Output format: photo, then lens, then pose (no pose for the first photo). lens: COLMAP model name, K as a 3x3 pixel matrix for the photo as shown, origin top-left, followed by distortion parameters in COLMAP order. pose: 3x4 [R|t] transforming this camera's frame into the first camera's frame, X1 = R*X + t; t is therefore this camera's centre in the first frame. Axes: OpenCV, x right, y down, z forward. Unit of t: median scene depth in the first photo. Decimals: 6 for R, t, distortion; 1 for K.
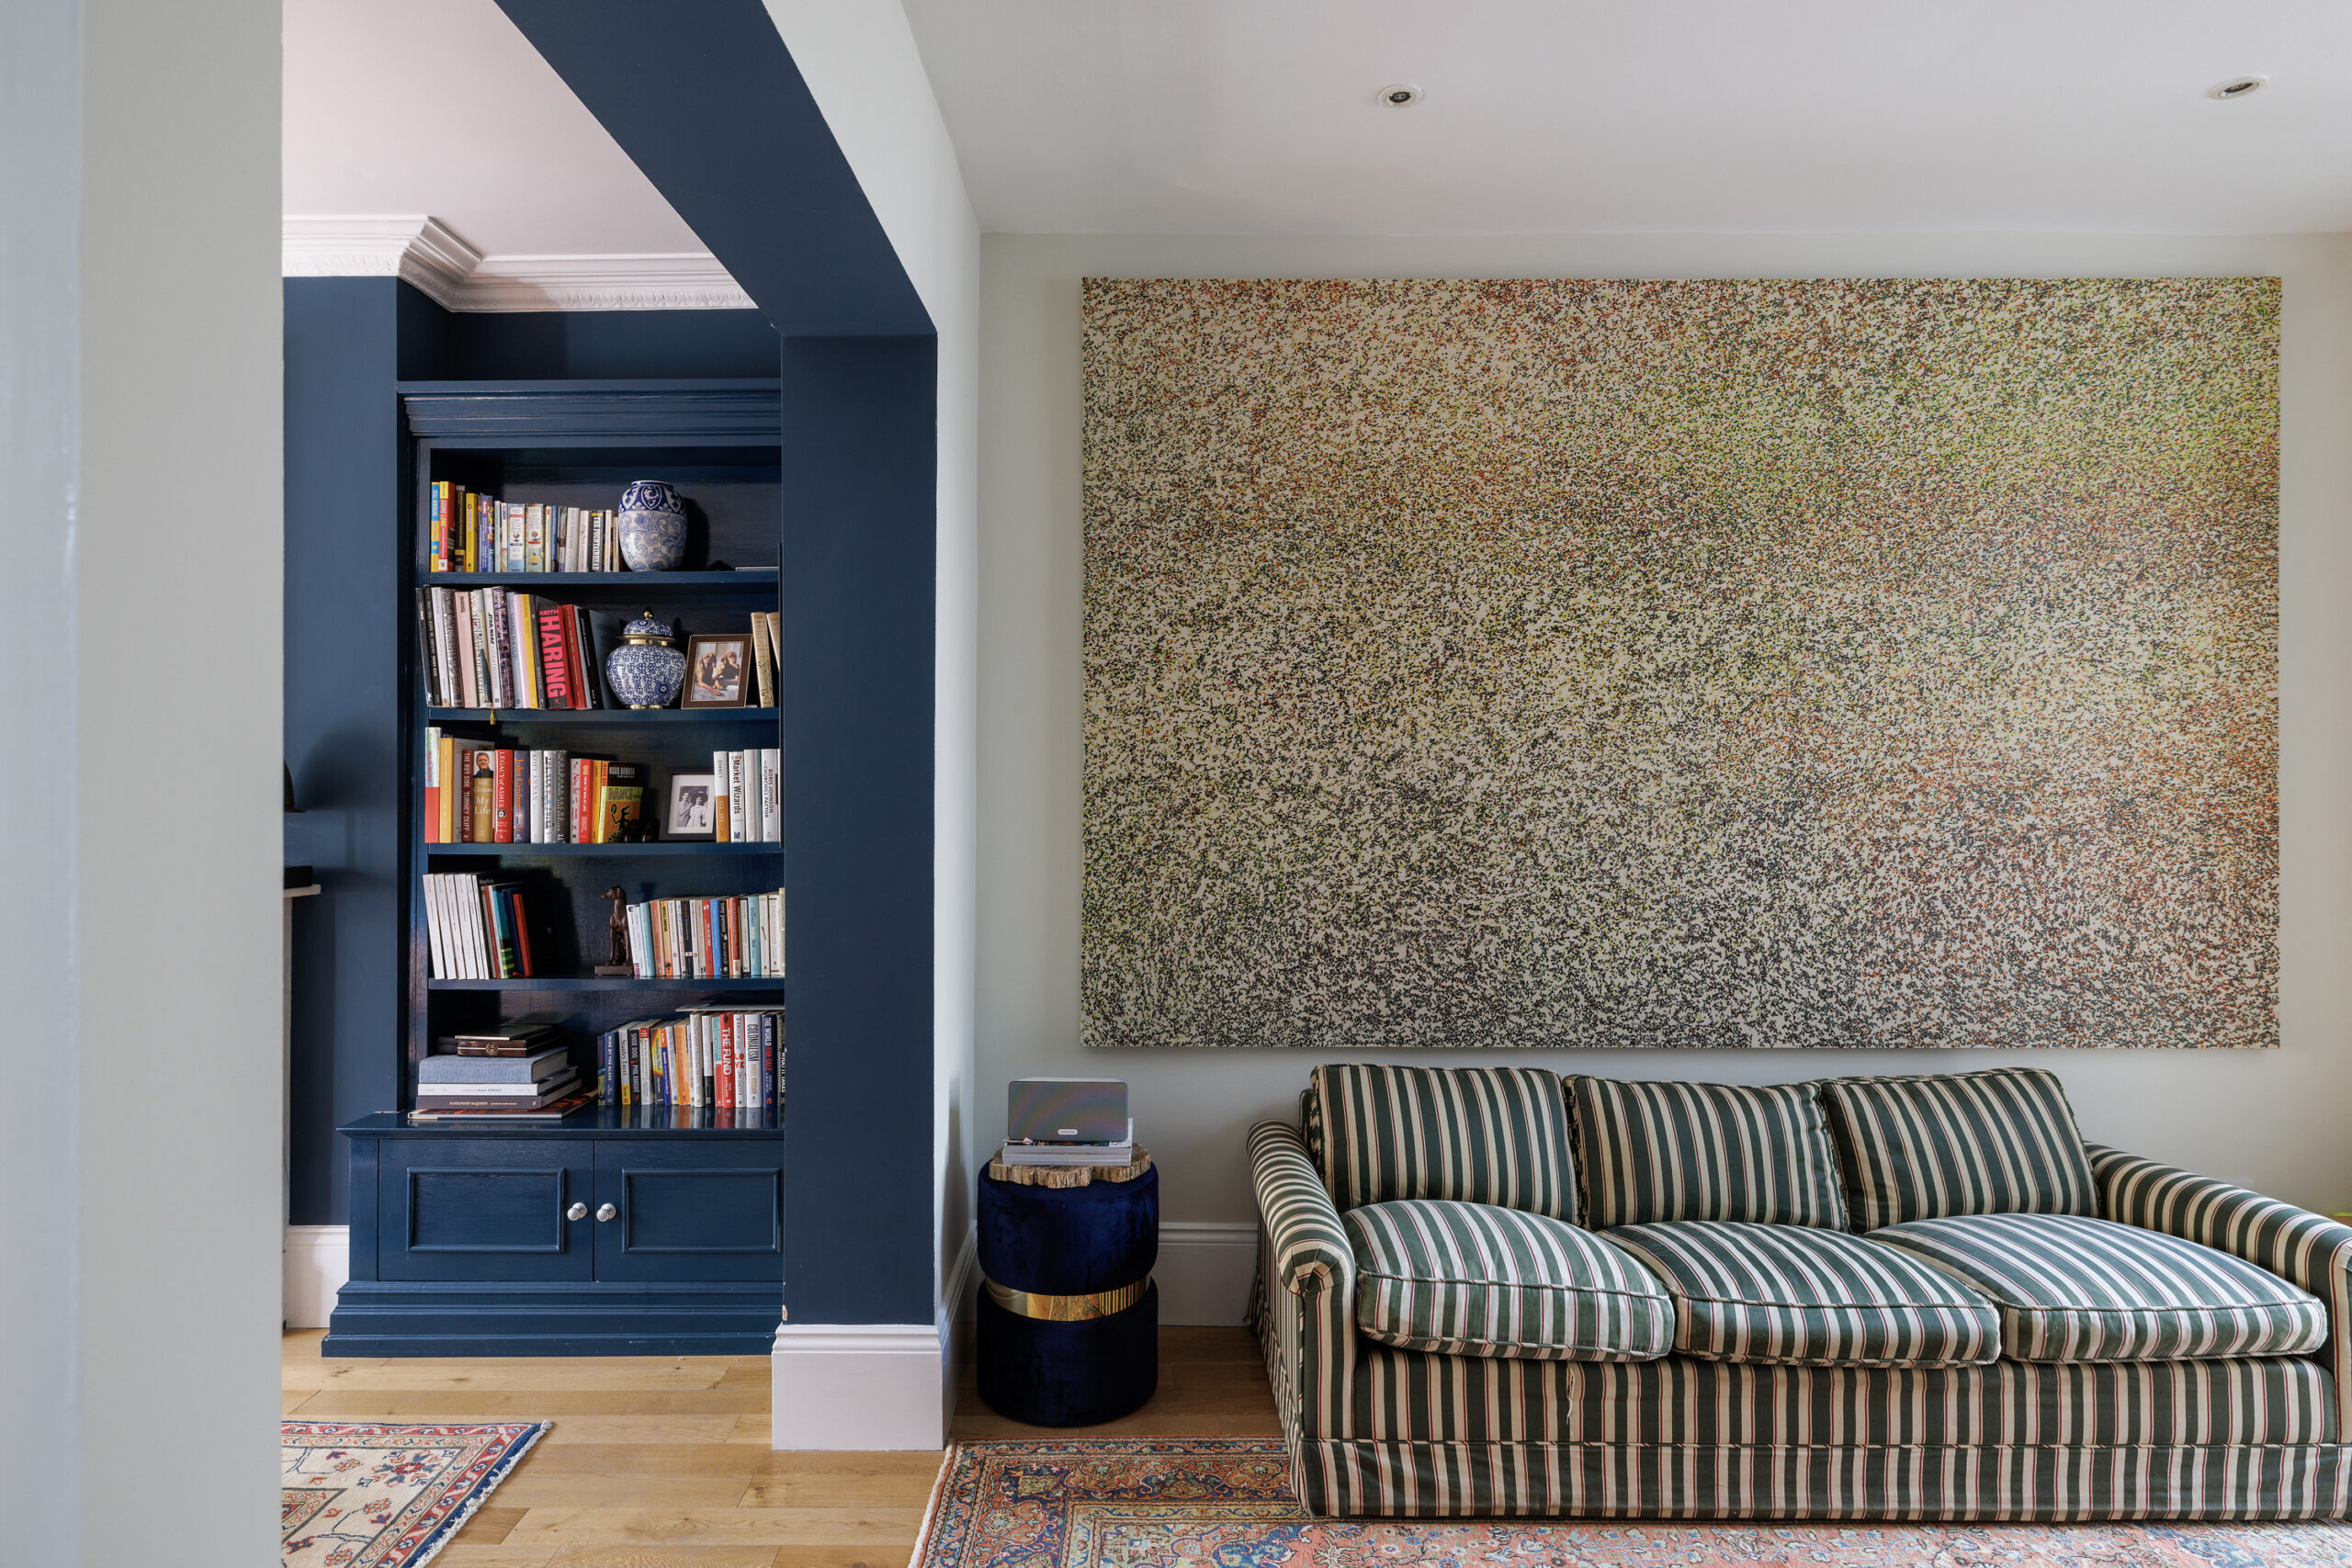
lens RADIAL K [[1279.5, 0, 1111.2], [0, 1279.5, 787.2], [0, 0, 1]] dist [0.004761, 0.000853]
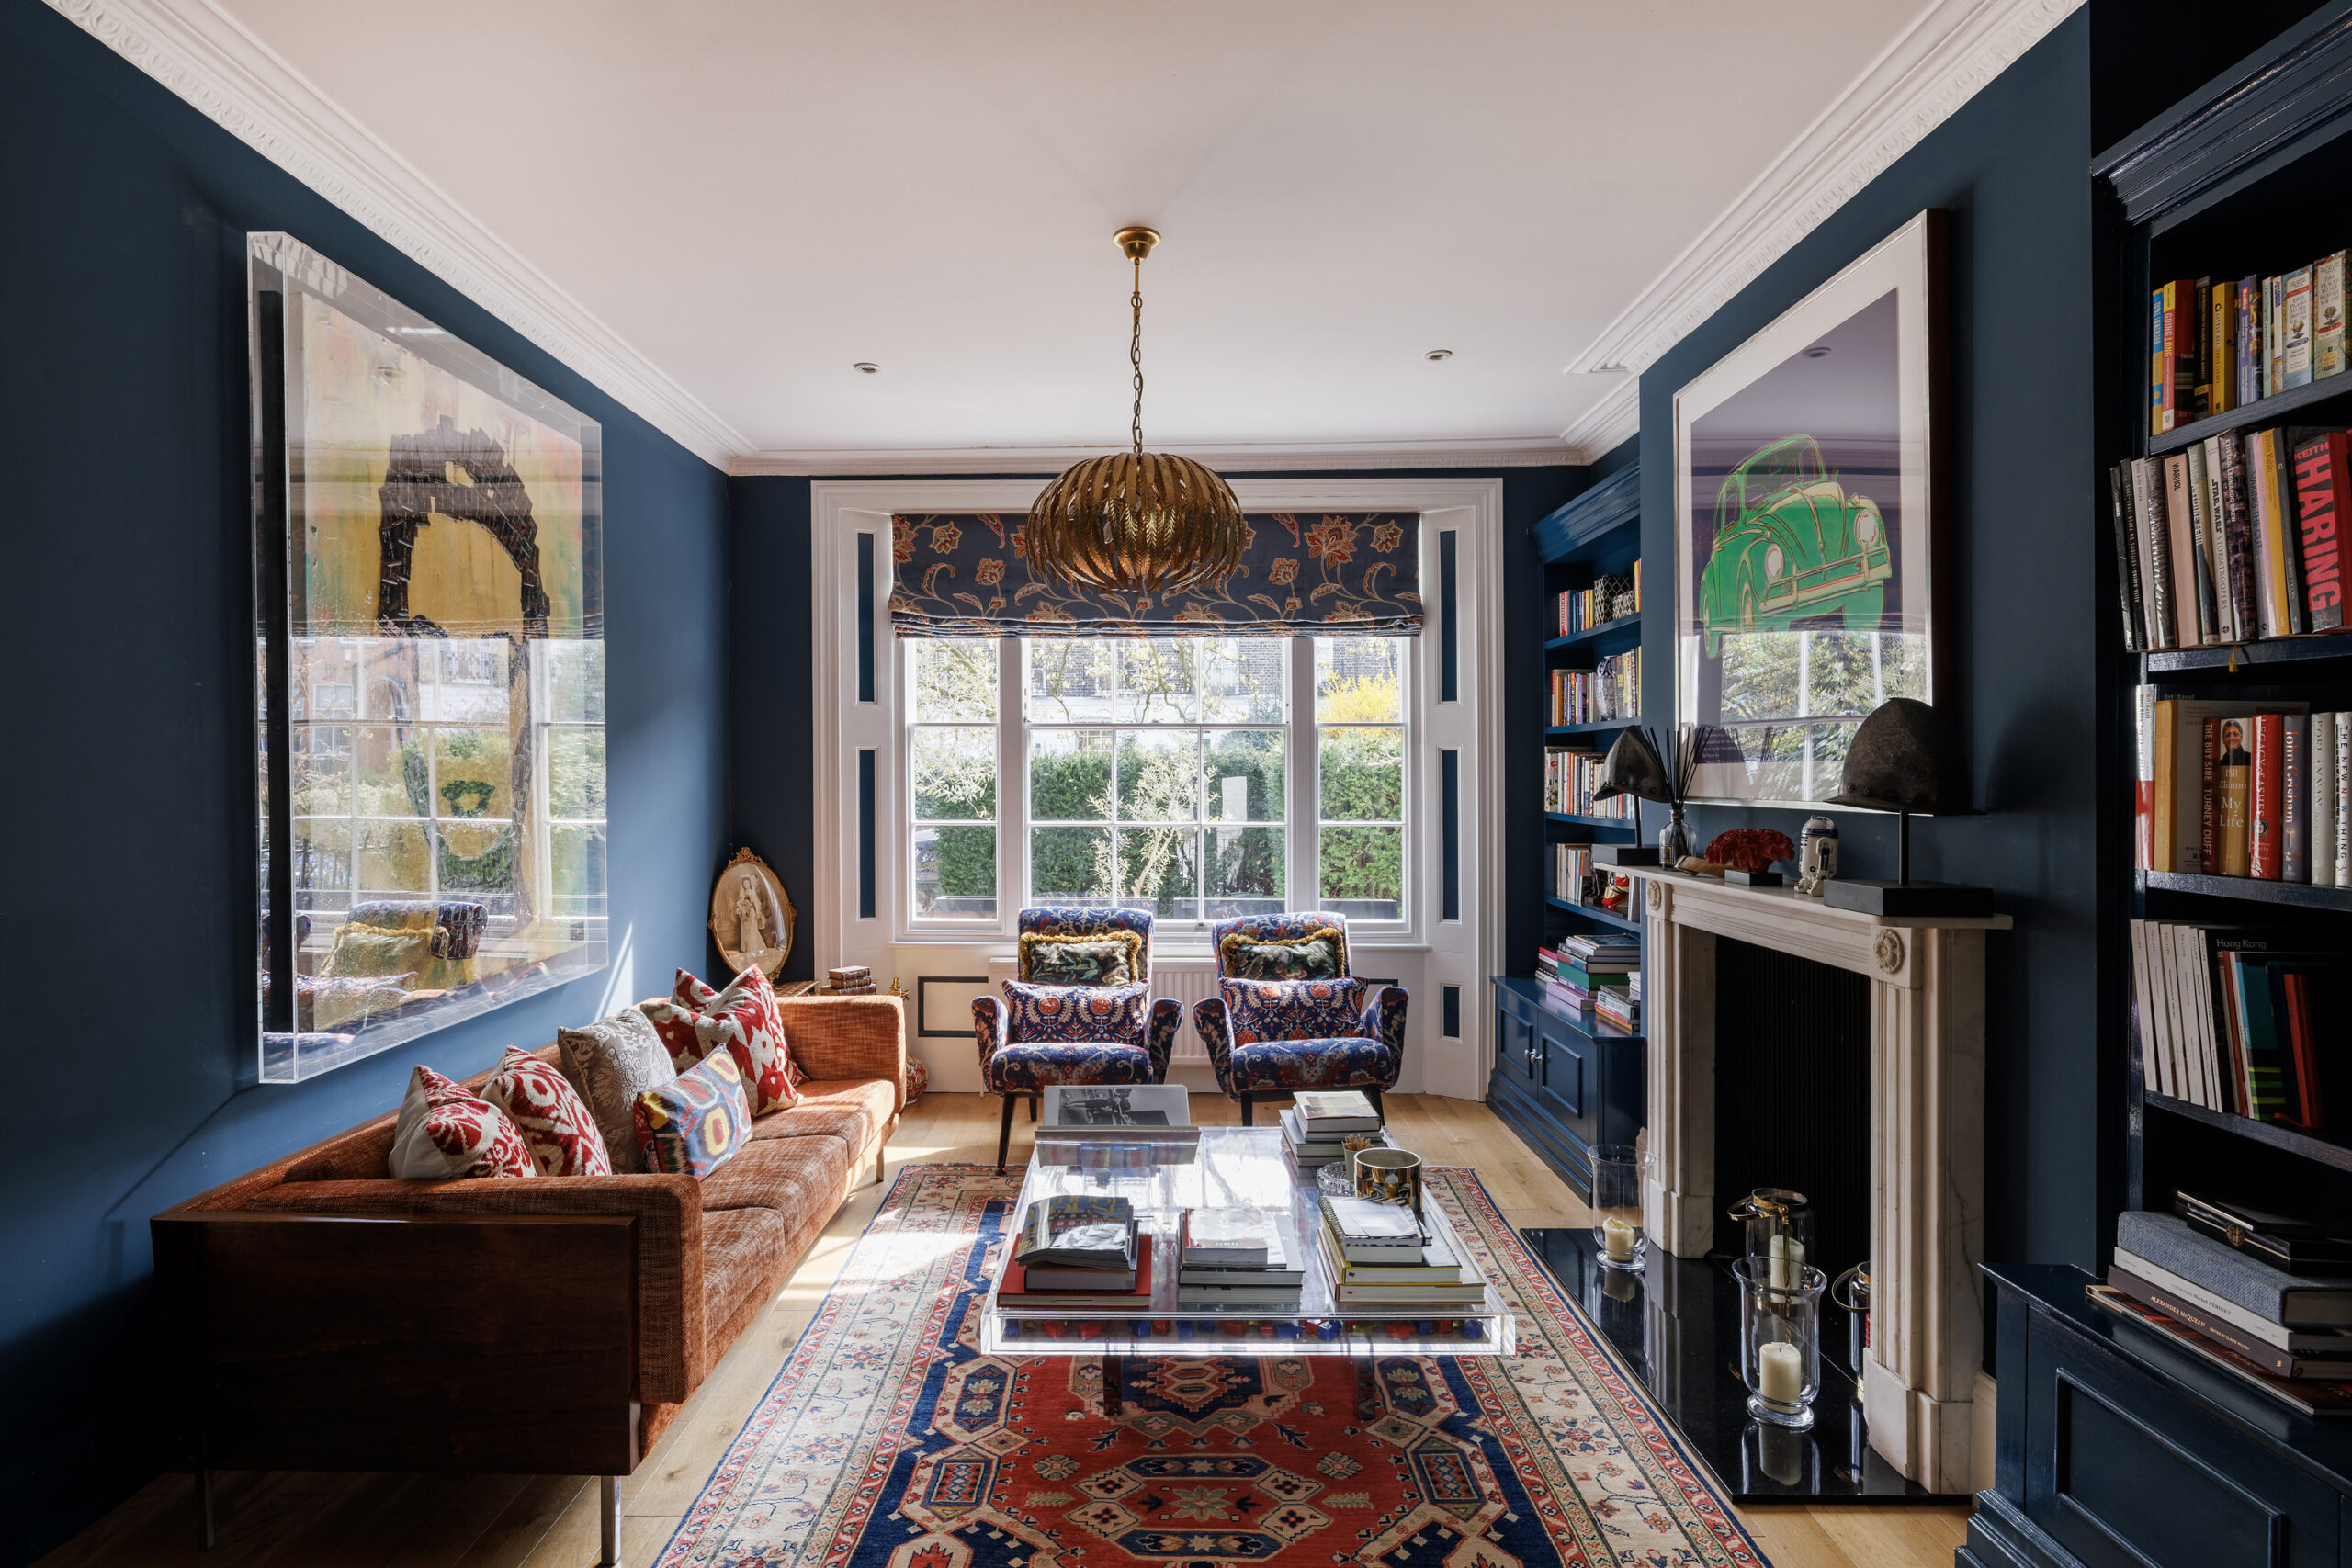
lens RADIAL K [[1214.1, 0, 1161.6], [0, 1214.1, 787.3], [0, 0, 1]] dist [0.000876, -0.000233]
pose [[0.031840, 0.008200, -0.999459, 0.046712], [0.000432, 0.999966, 0.008218, -0.002108], [0.999493, -0.000694, 0.031836, 0.494971]]
